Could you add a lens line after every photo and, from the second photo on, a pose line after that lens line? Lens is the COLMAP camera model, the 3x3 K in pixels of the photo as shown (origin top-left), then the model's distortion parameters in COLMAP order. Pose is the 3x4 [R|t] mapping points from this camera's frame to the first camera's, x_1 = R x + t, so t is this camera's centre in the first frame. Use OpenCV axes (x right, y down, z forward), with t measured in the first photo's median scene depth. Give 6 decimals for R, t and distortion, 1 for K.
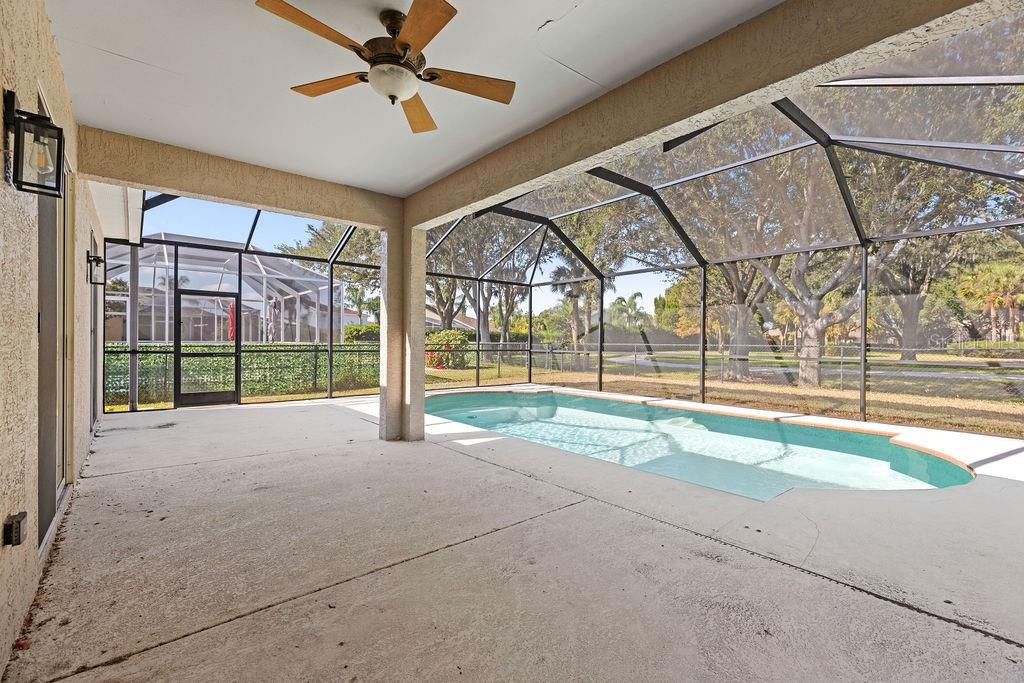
lens RADIAL K [[463.7, 0, 510.2], [0, 463.7, 345.6], [0, 0, 1]] dist [0.000854, 0.001363]
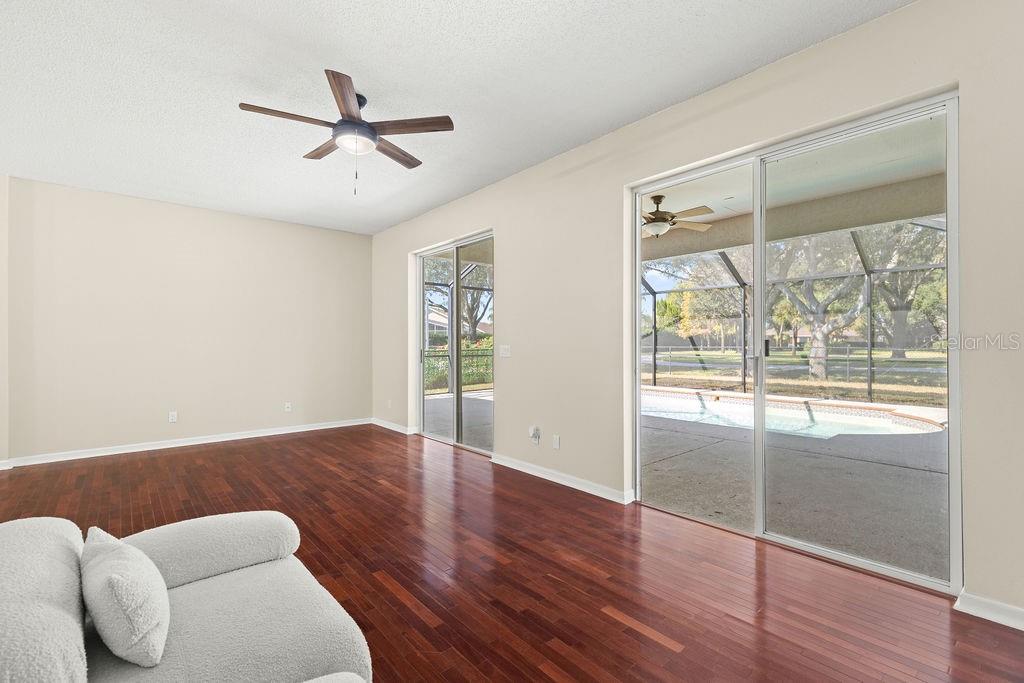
lens RADIAL K [[463.7, 0, 512.6], [0, 463.7, 342.3], [0, 0, 1]] dist [0.000854, 0.001363]
pose [[0.999792, -0.010940, 0.017211, -0.203721], [0.011129, 0.999878, -0.010918, -0.007876], [-0.017089, 0.011108, 0.999792, -0.229143]]
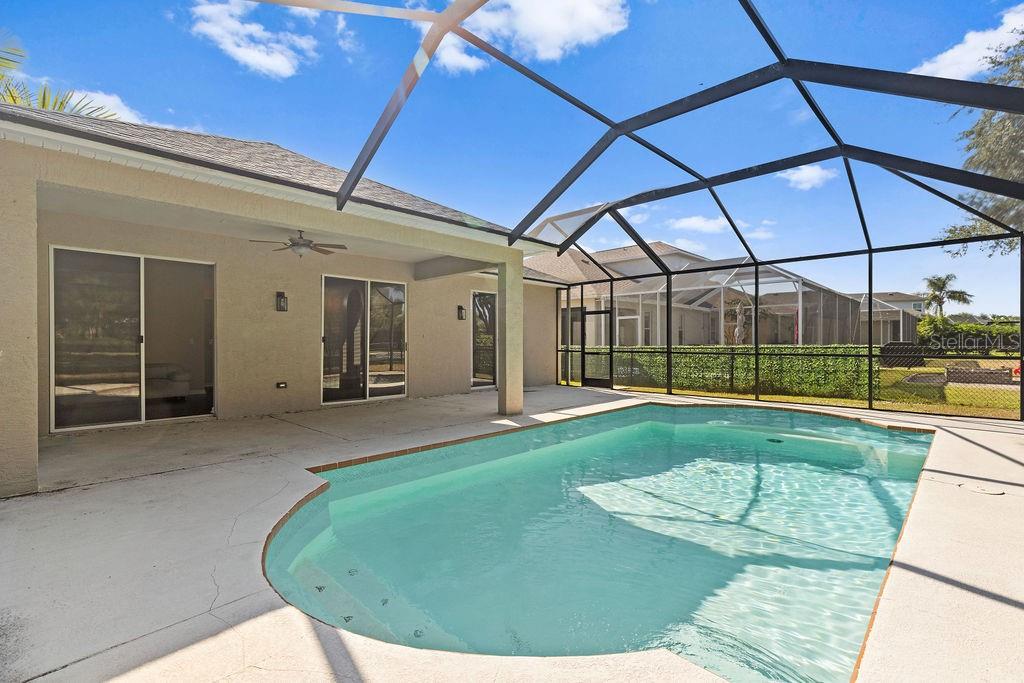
lens RADIAL K [[463.7, 0, 511.7], [0, 463.7, 341.4], [0, 0, 1]] dist [0.000854, 0.001363]
pose [[0.110851, -0.004721, -0.993826, 0.449630], [-0.002786, 0.999983, -0.005061, -0.006907], [0.993833, 0.003330, 0.110836, 0.307182]]
